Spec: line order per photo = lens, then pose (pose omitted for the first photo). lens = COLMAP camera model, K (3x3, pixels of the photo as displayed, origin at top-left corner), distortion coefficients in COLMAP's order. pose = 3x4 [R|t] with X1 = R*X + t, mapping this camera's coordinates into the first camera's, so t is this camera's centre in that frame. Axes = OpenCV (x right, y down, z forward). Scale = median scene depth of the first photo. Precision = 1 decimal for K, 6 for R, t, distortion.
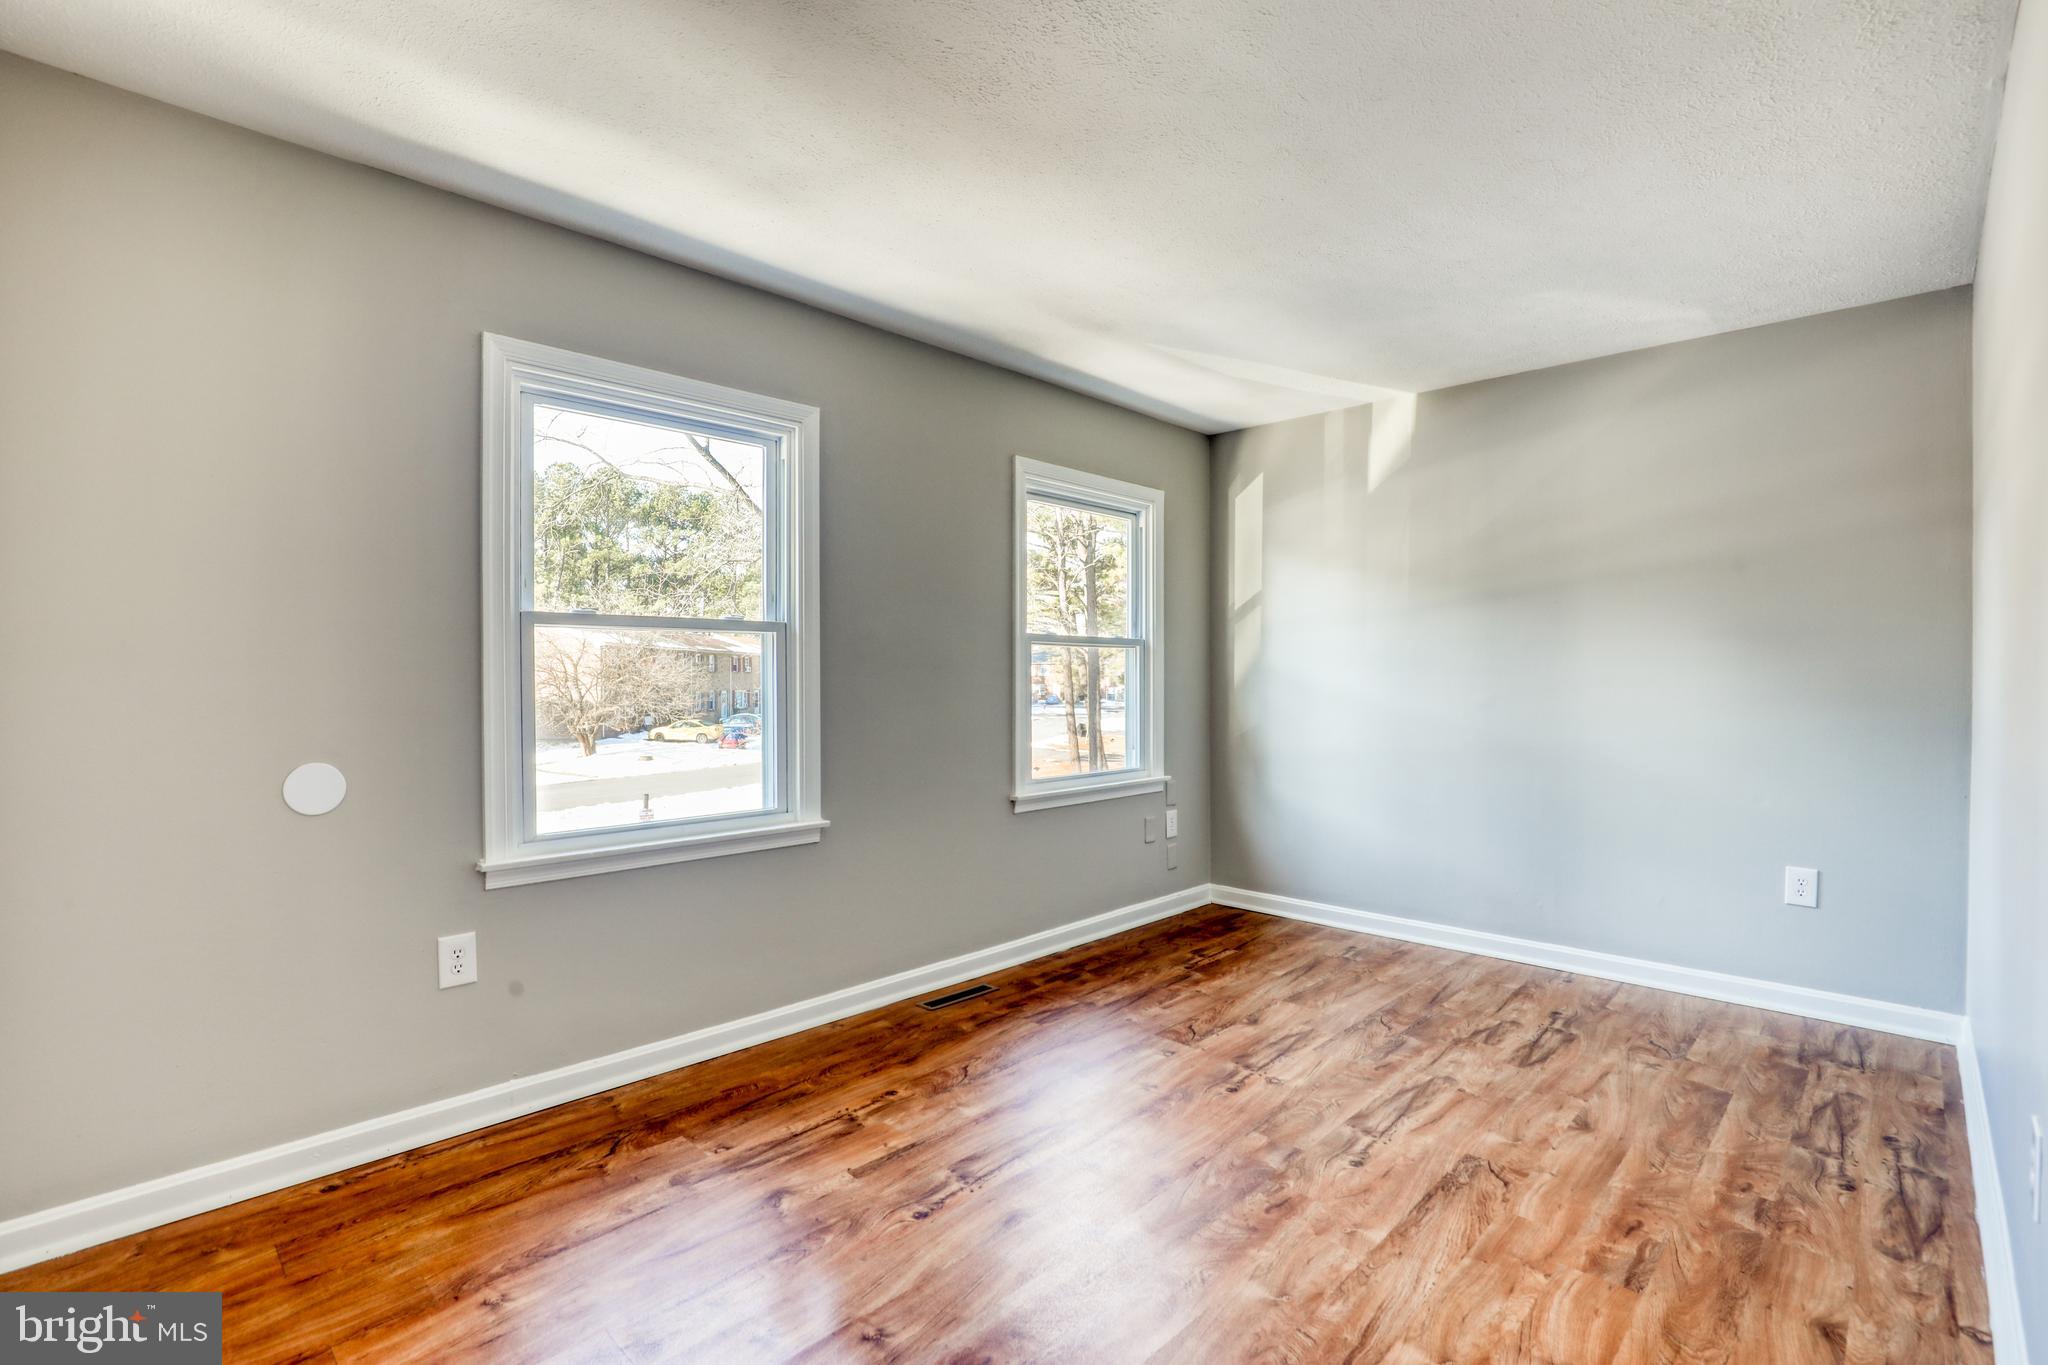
lens RADIAL K [[975.0, 0, 1024.0], [0, 975.0, 682.5], [0, 0, 1]] dist [-0.040858, 0.010249]
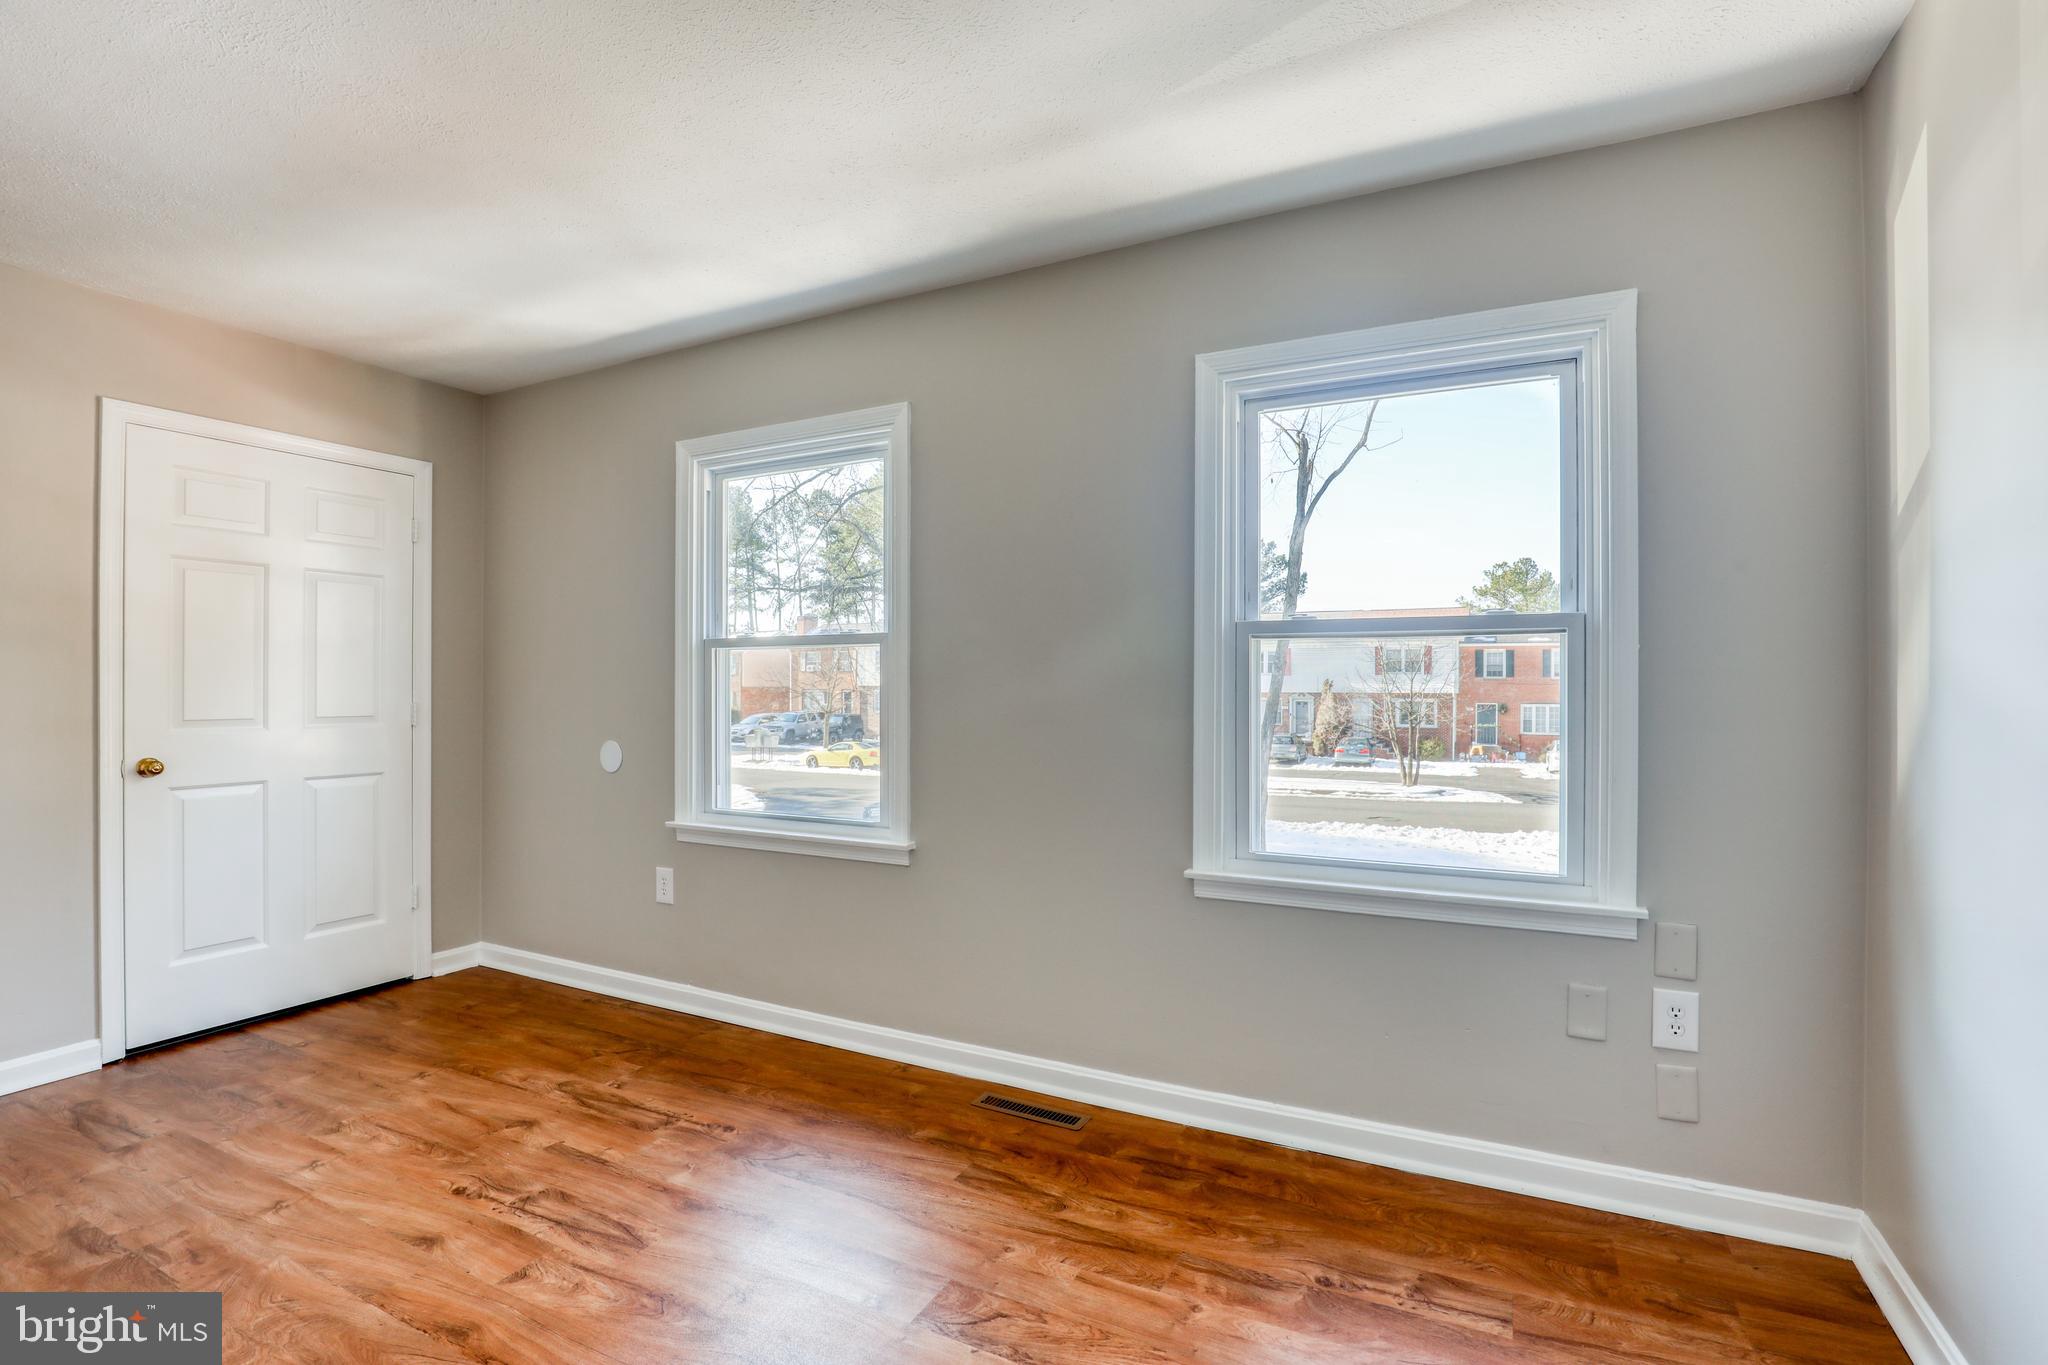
lens RADIAL K [[947.5, 0, 1029.6], [0, 947.5, 680.4], [0, 0, 1]] dist [-0.039064, 0.009028]
pose [[0.278990, -0.002995, -0.960289, 0.694312], [-0.006870, 0.999963, -0.005115, -0.010122], [0.960269, 0.008025, 0.278959, 0.859867]]
